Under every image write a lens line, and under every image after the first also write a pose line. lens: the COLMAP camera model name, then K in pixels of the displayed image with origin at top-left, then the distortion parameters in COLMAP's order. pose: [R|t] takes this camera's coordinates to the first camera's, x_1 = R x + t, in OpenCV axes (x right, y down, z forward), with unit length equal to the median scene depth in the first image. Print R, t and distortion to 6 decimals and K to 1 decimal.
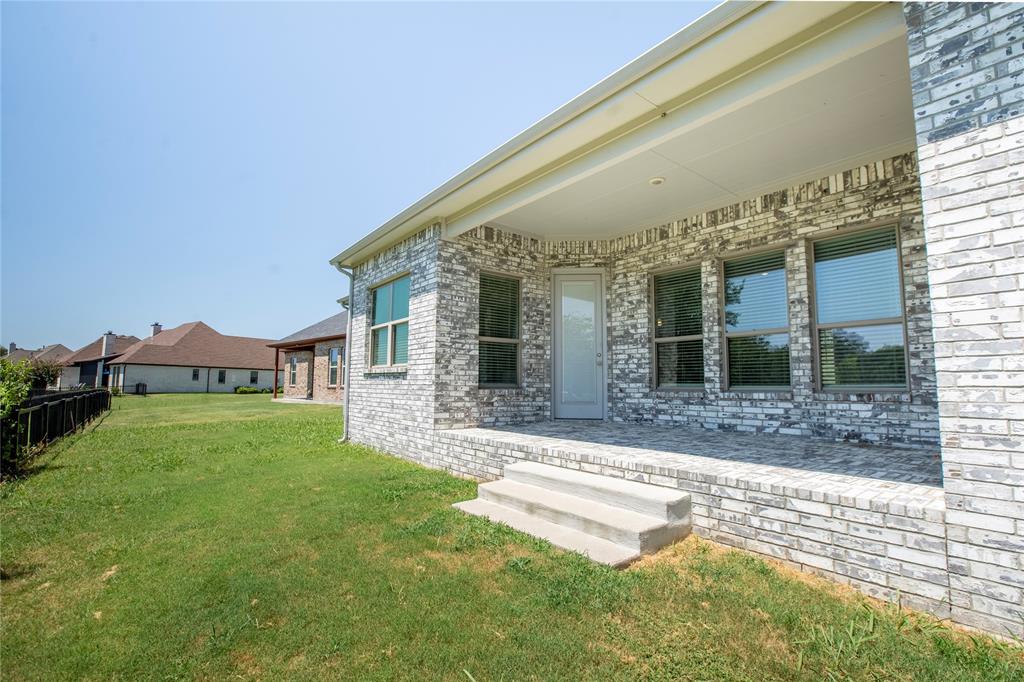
lens RADIAL K [[473.0, 0, 505.9], [0, 473.0, 342.5], [0, 0, 1]] dist [-0.053088, 0.015578]
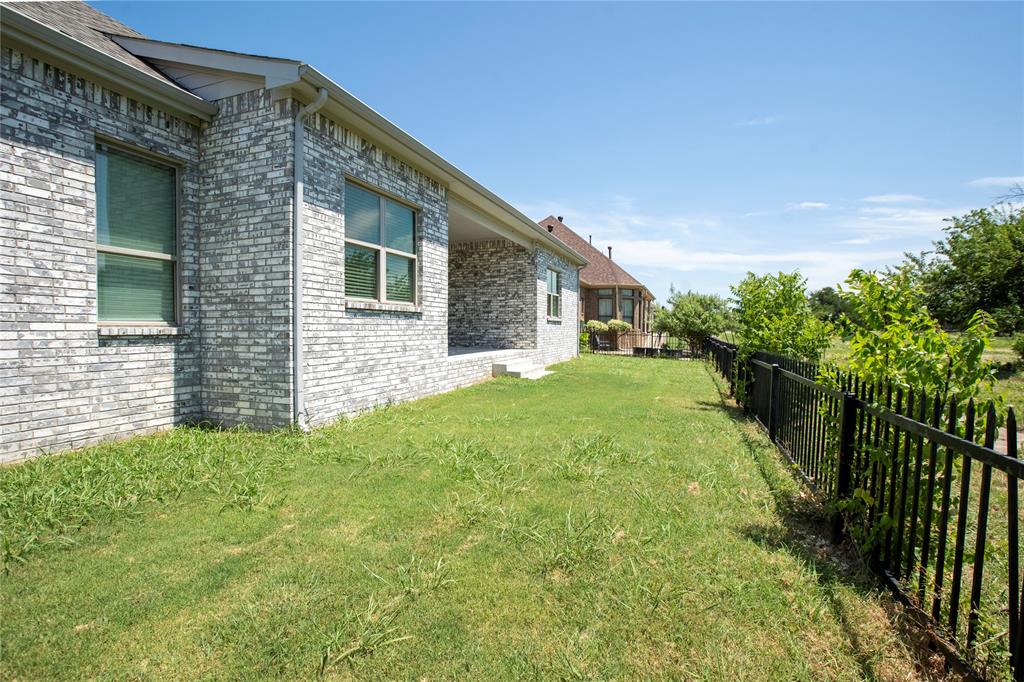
lens RADIAL K [[473.0, 0, 505.9], [0, 473.0, 342.5], [0, 0, 1]] dist [-0.053088, 0.015578]
pose [[-0.539861, -0.027997, 0.841288, -1.684882], [-0.078571, 0.996759, -0.017249, 0.189575], [-0.838079, -0.075414, -0.540311, 2.030307]]
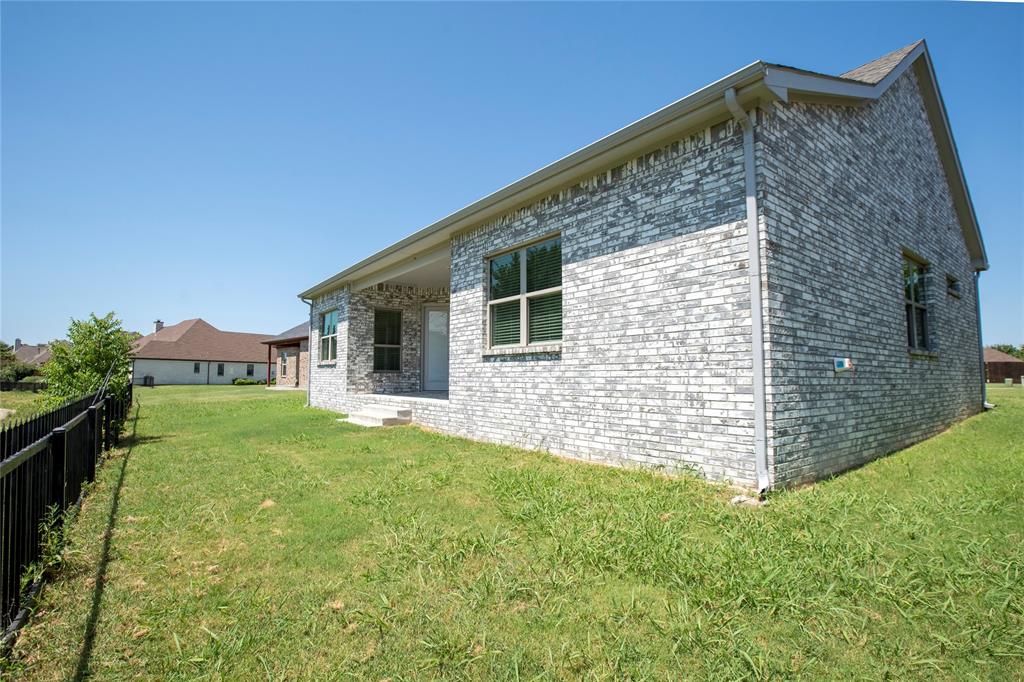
lens RADIAL K [[473.0, 0, 505.9], [0, 473.0, 342.5], [0, 0, 1]] dist [-0.053088, 0.015578]
pose [[0.999933, -0.008790, 0.007546, 0.335886], [0.008637, 0.999759, 0.020179, -0.040184], [-0.007722, -0.020112, 0.999768, -0.630694]]
